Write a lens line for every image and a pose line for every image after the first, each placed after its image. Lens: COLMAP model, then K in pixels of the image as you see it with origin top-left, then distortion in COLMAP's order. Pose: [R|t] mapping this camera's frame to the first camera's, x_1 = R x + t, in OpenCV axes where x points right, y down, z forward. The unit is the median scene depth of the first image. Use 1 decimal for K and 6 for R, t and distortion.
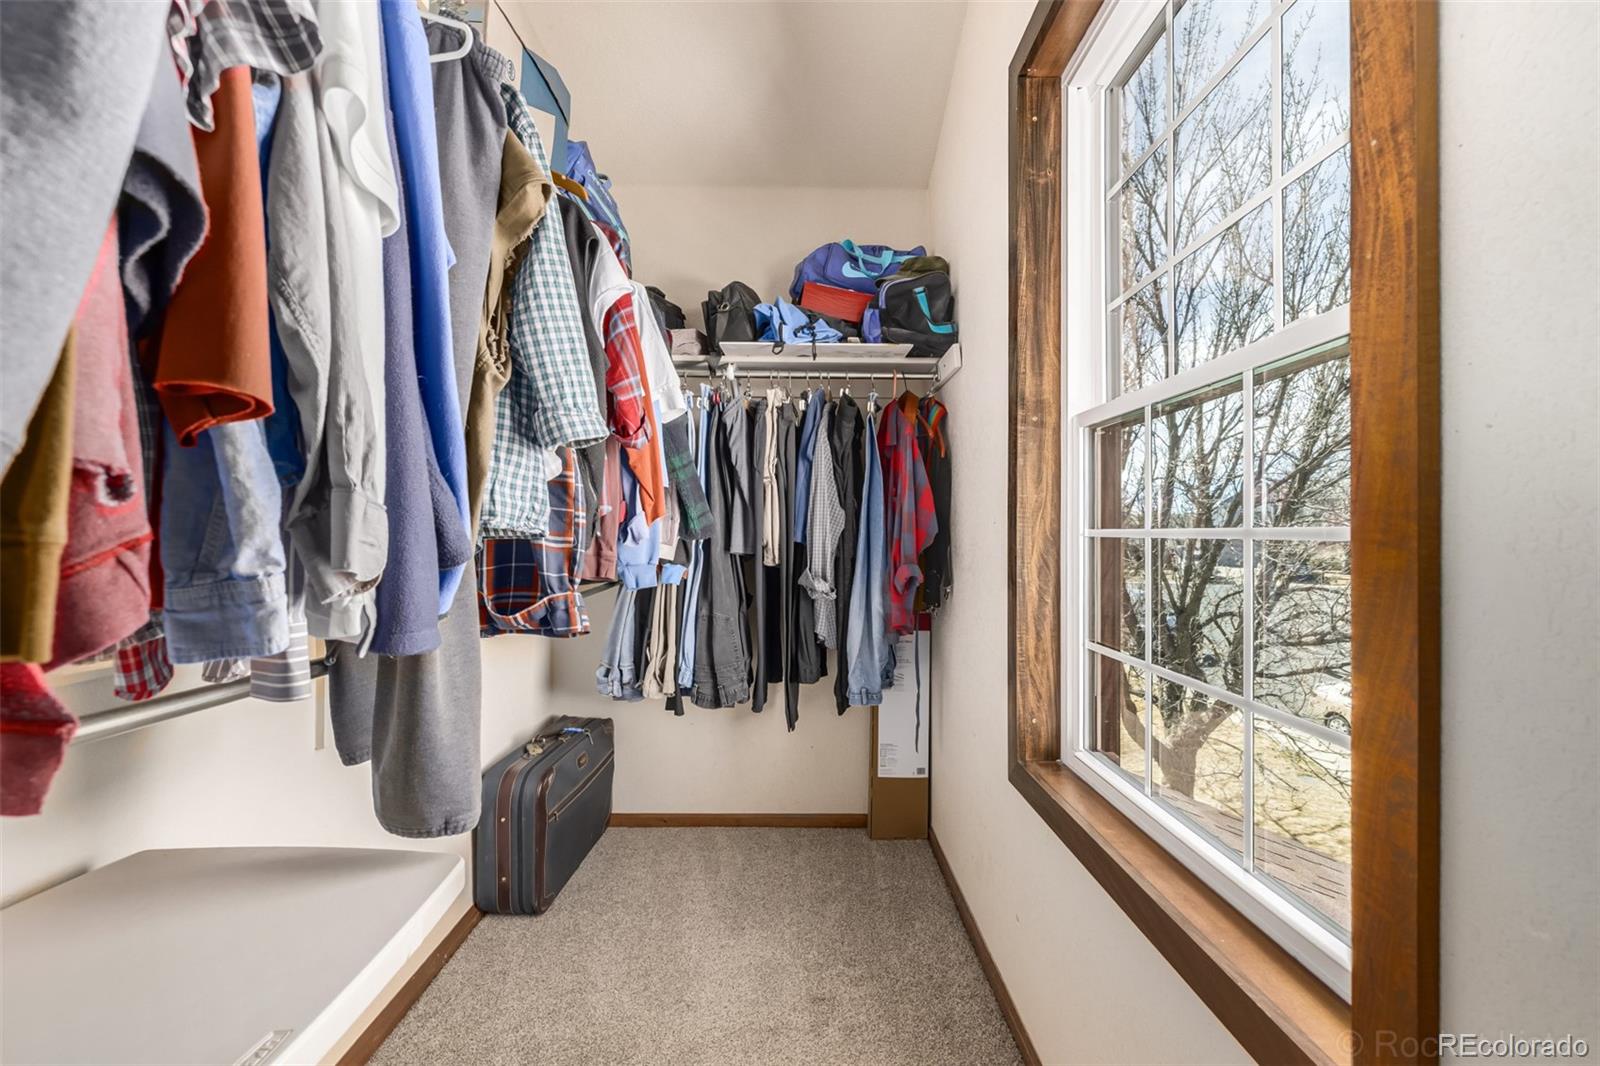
lens RADIAL K [[674.5, 0, 800.1], [0, 674.5, 536.6], [0, 0, 1]] dist [0.001131, -0.000188]
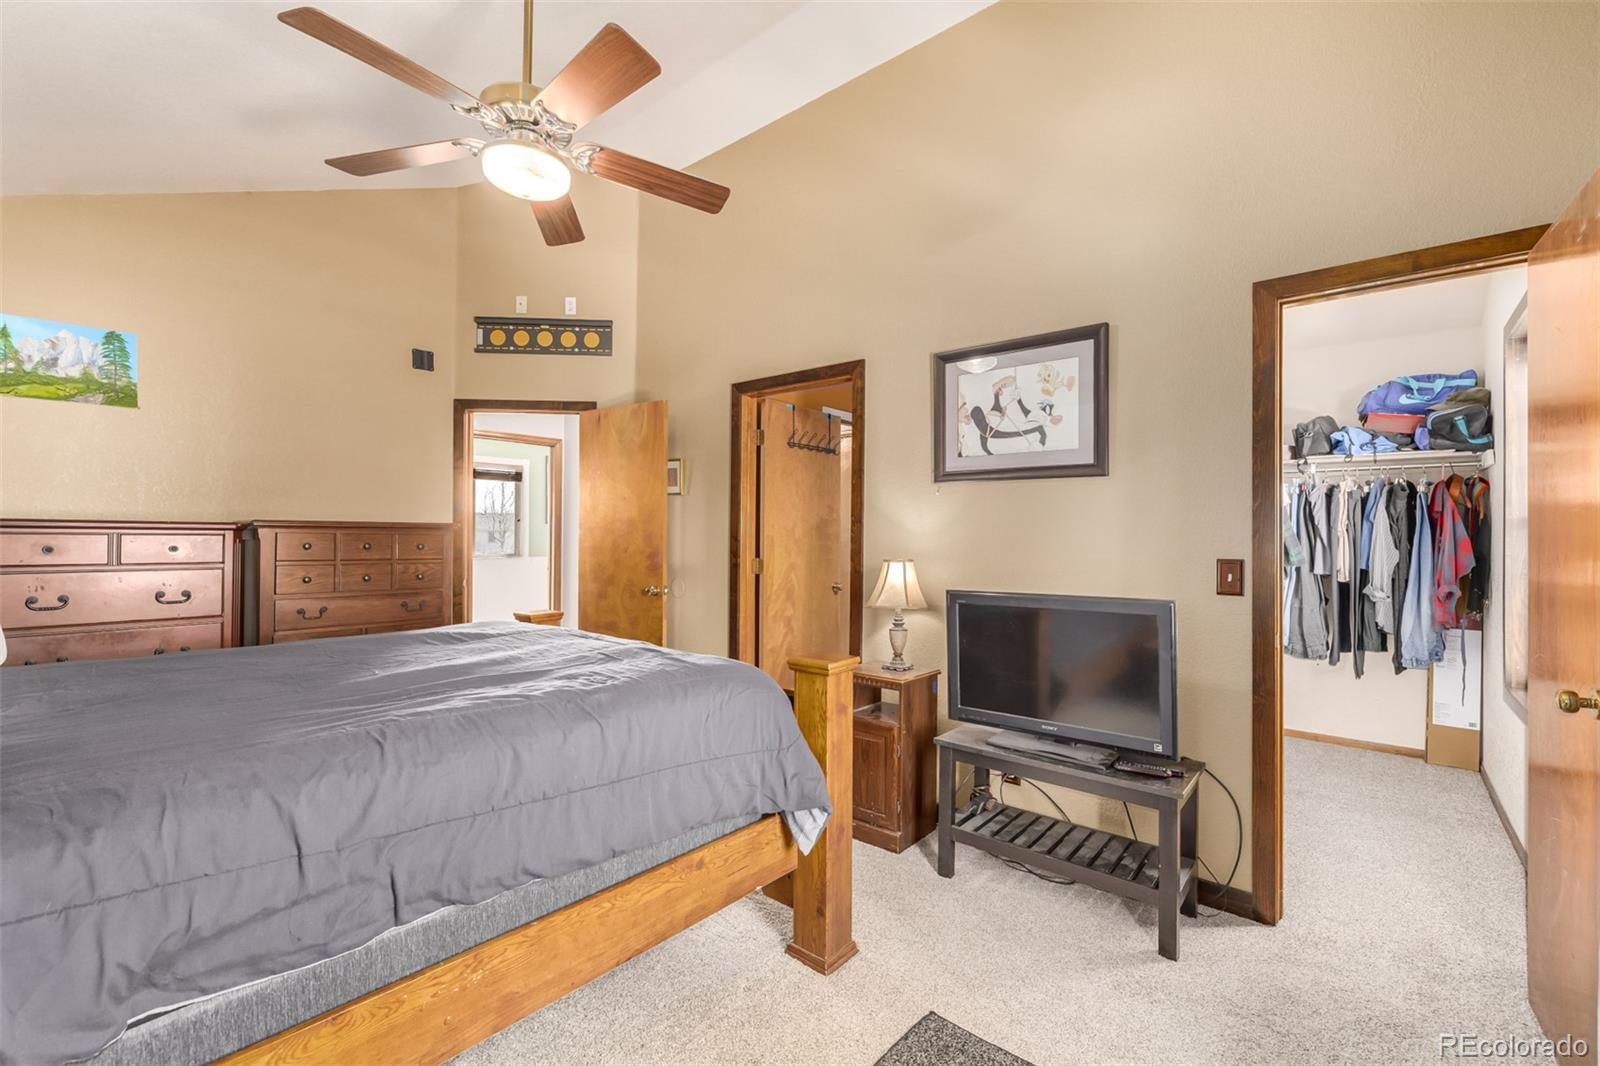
lens RADIAL K [[674.5, 0, 798.0], [0, 674.5, 531.5], [0, 0, 1]] dist [0.001131, -0.000188]
pose [[0.759393, -0.000710, -0.650632, 0.022478], [-0.002873, 0.999986, -0.004445, -0.074644], [0.650626, 0.005245, 0.759380, -1.249747]]
